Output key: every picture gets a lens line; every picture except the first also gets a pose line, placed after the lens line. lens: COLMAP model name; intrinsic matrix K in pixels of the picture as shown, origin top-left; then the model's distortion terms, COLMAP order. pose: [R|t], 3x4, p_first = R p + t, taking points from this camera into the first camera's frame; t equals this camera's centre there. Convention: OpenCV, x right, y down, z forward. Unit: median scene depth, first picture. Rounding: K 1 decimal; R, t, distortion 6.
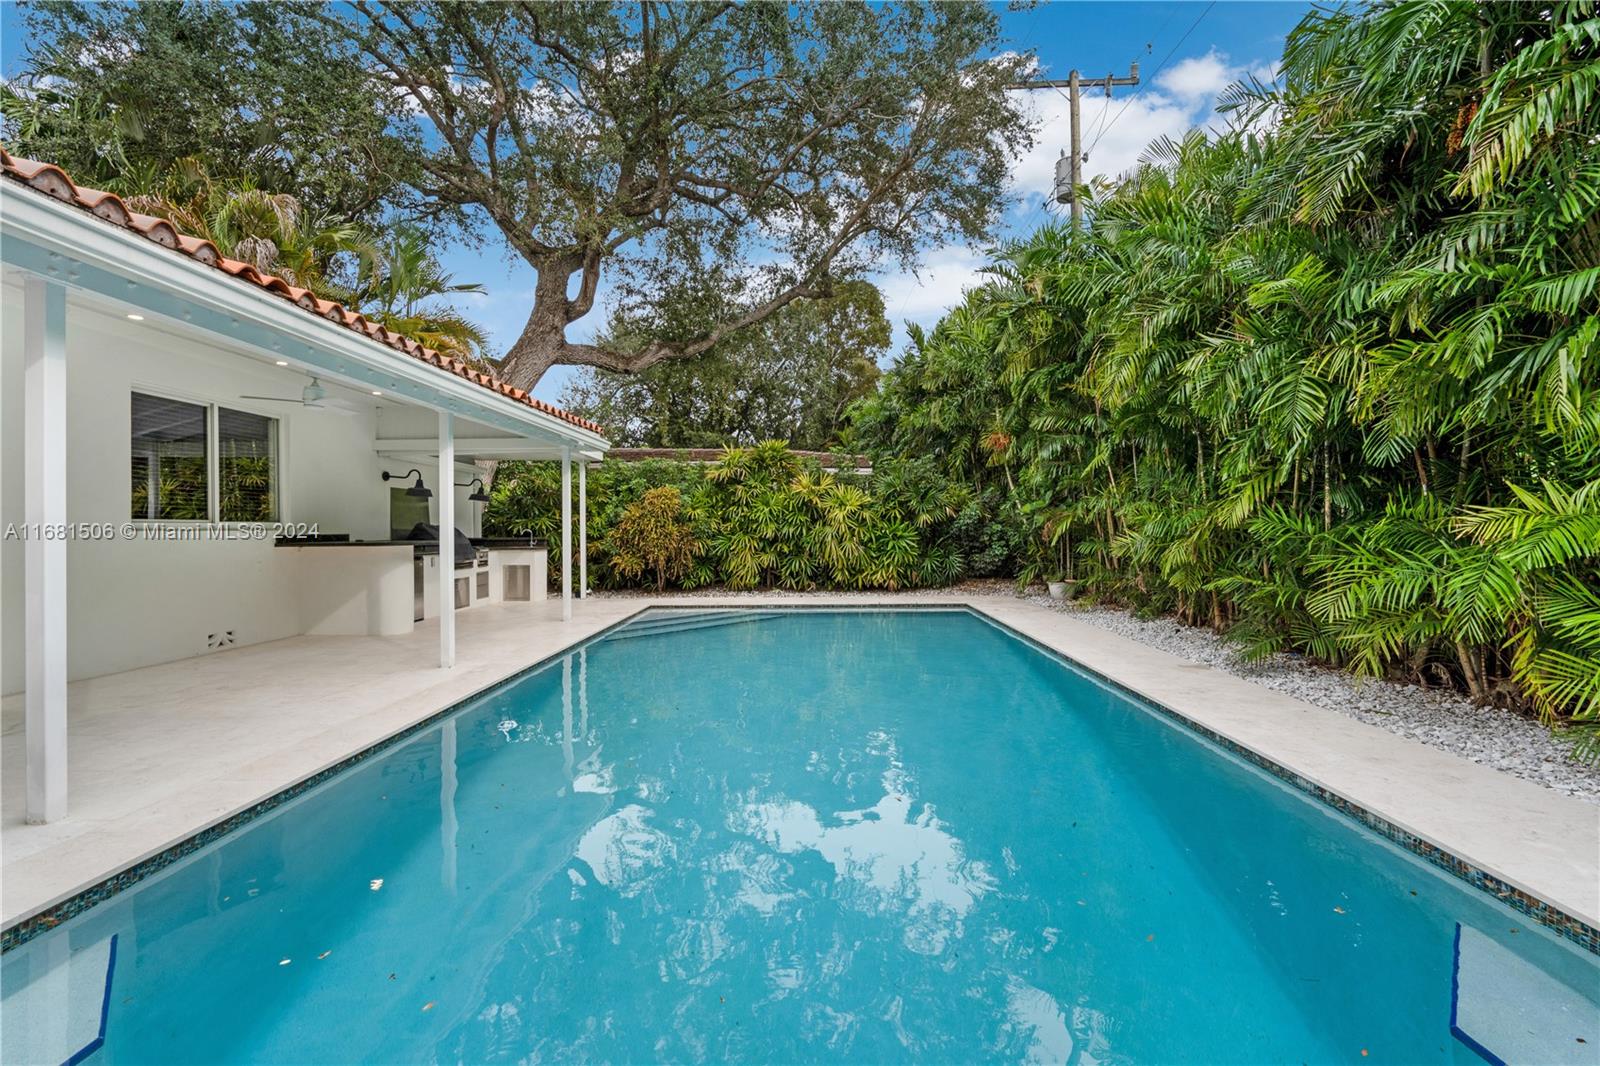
lens RADIAL K [[712.2, 0, 799.6], [0, 712.2, 530.1], [0, 0, 1]] dist [-0.000855, -0.000059]
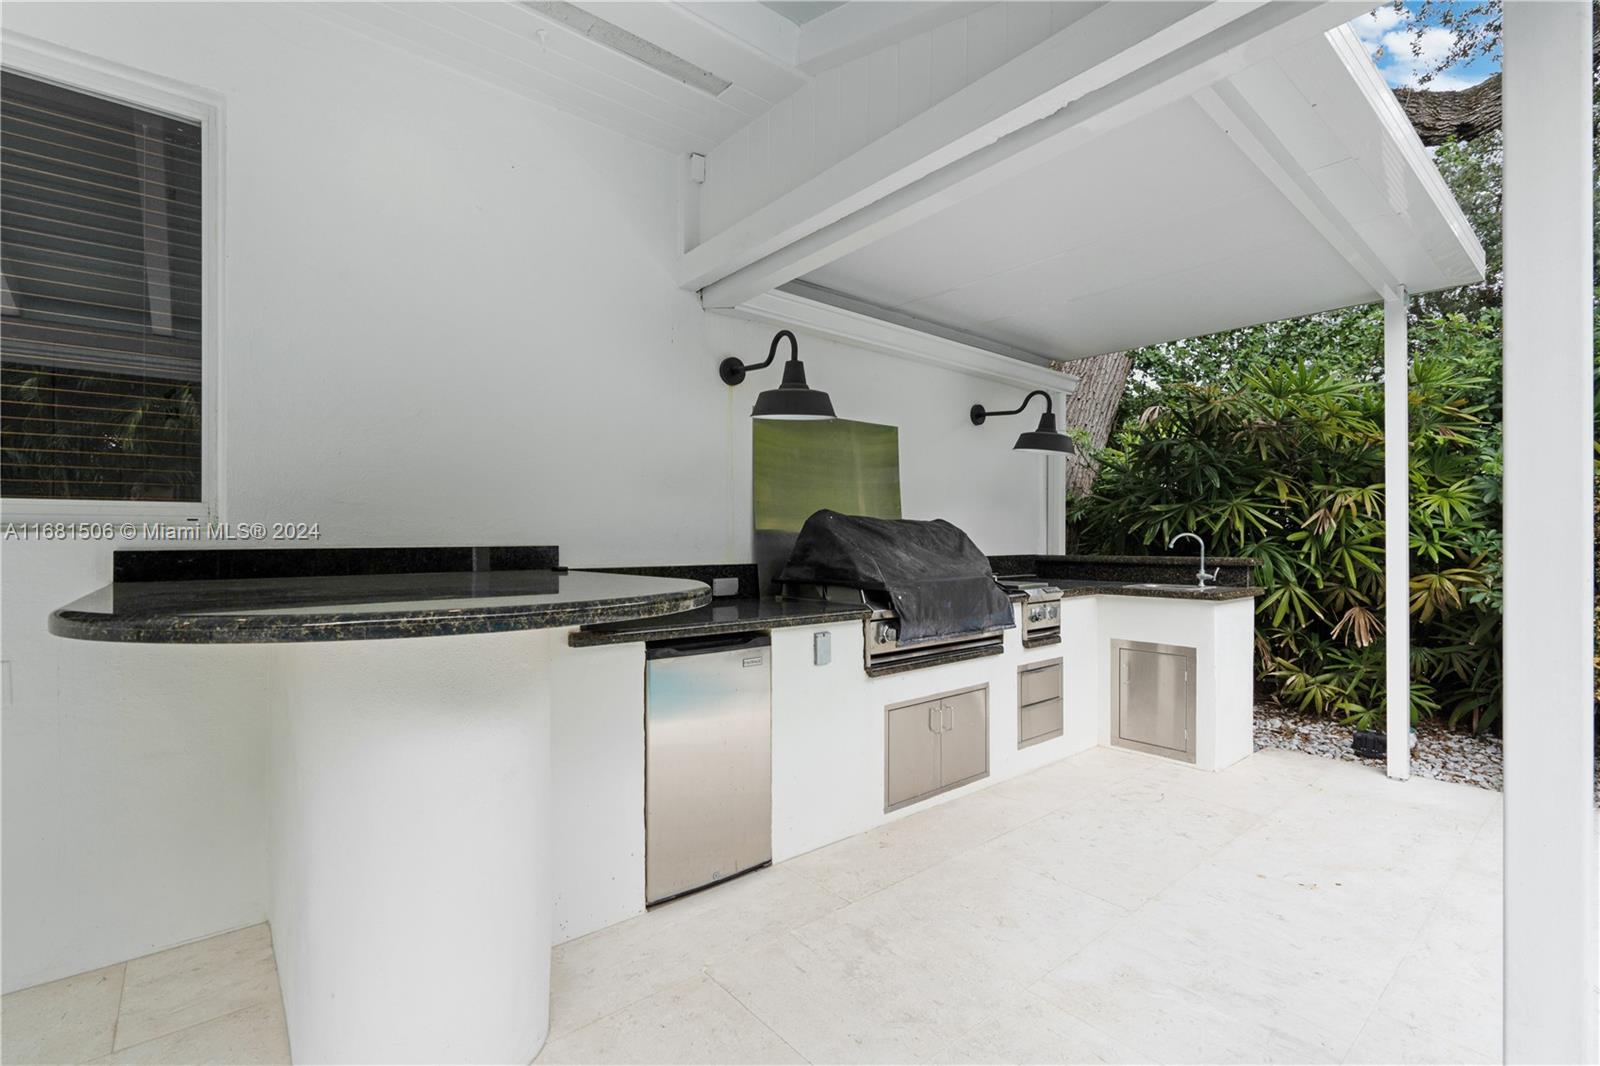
lens RADIAL K [[712.2, 0, 799.6], [0, 712.2, 532.2], [0, 0, 1]] dist [-0.000855, -0.000059]
pose [[0.646180, -0.003380, -0.763178, -0.256826], [-0.002250, 0.999977, -0.006333, 0.001400], [0.763182, 0.005809, 0.646158, 0.675395]]
